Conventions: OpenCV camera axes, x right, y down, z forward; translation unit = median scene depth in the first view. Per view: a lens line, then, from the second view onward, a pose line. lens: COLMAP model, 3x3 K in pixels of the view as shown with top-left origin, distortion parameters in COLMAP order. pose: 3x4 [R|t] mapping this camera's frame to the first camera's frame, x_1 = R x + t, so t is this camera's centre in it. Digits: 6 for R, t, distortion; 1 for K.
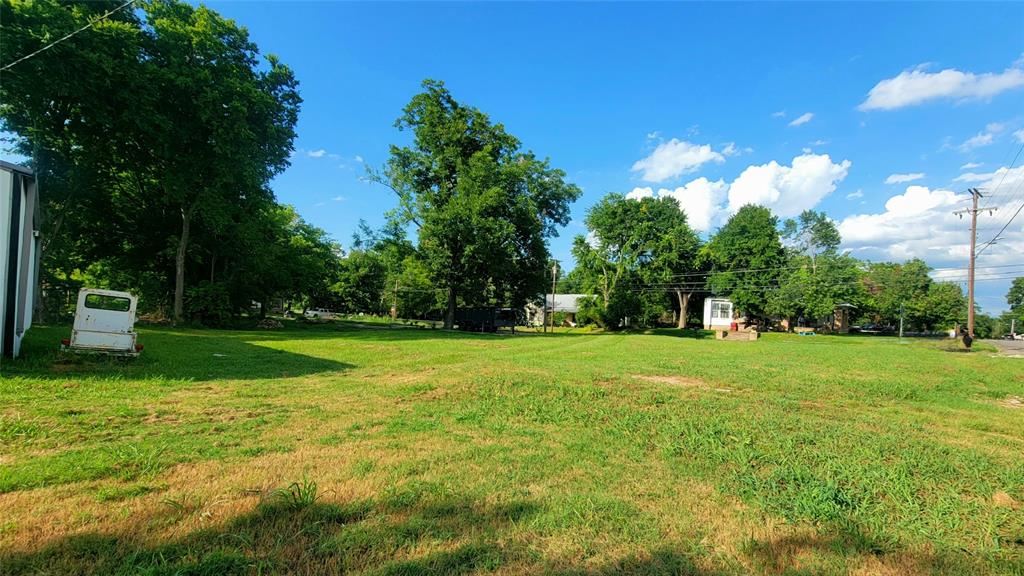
lens RADIAL K [[441.7, 0, 515.1], [0, 441.7, 311.2], [0, 0, 1]] dist [-0.004734, 0.000304]
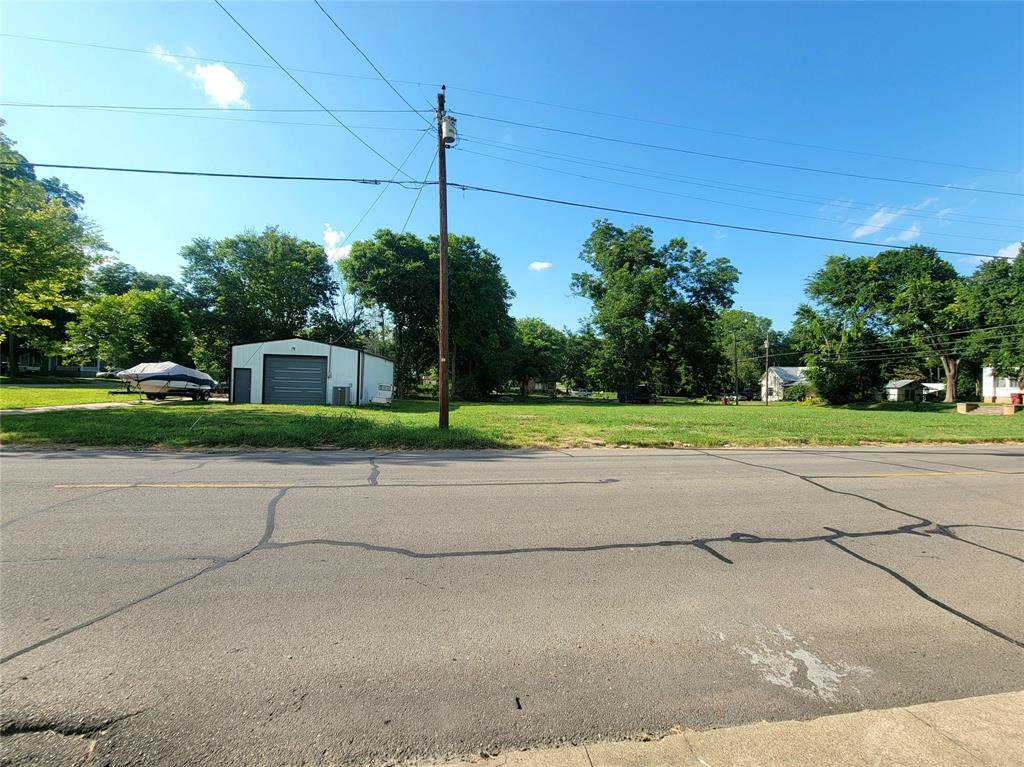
lens RADIAL K [[413.4, 0, 508.0], [0, 413.4, 378.4], [0, 0, 1]] dist [-0.018964, 0.000025]
pose [[0.770781, -0.041597, -0.635741, 0.337759], [0.022543, 0.999022, -0.038035, 0.009315], [0.636702, 0.014985, 0.770965, -0.137445]]
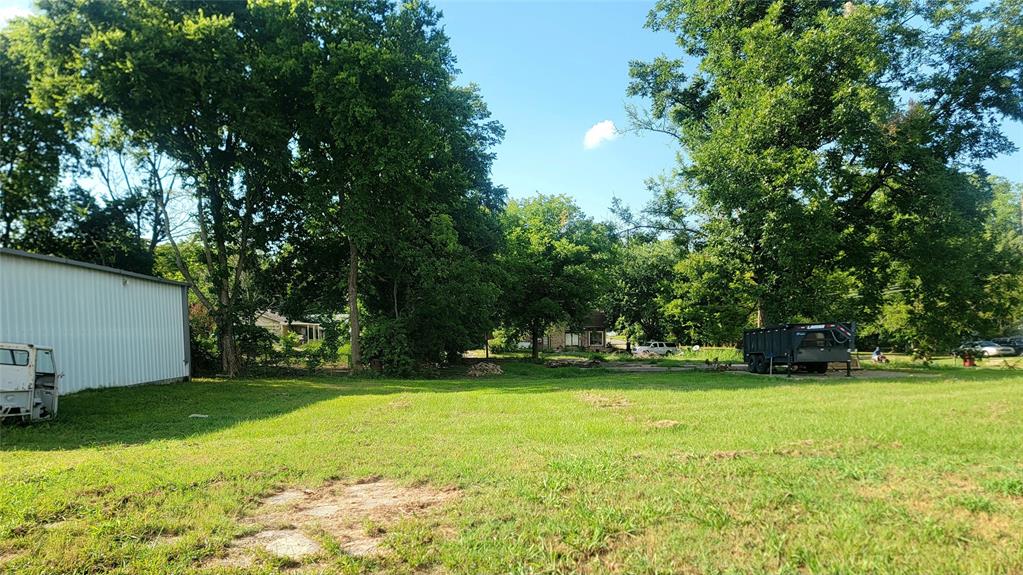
lens RADIAL K [[690.9, 0, 515.2], [0, 690.9, 384.4], [0, 0, 1]] dist [0.055653, -0.043020]
pose [[0.755096, -0.011247, -0.655517, 0.180842], [0.051372, 0.997794, 0.042057, 0.006912], [0.653598, -0.065433, 0.754008, 0.138829]]
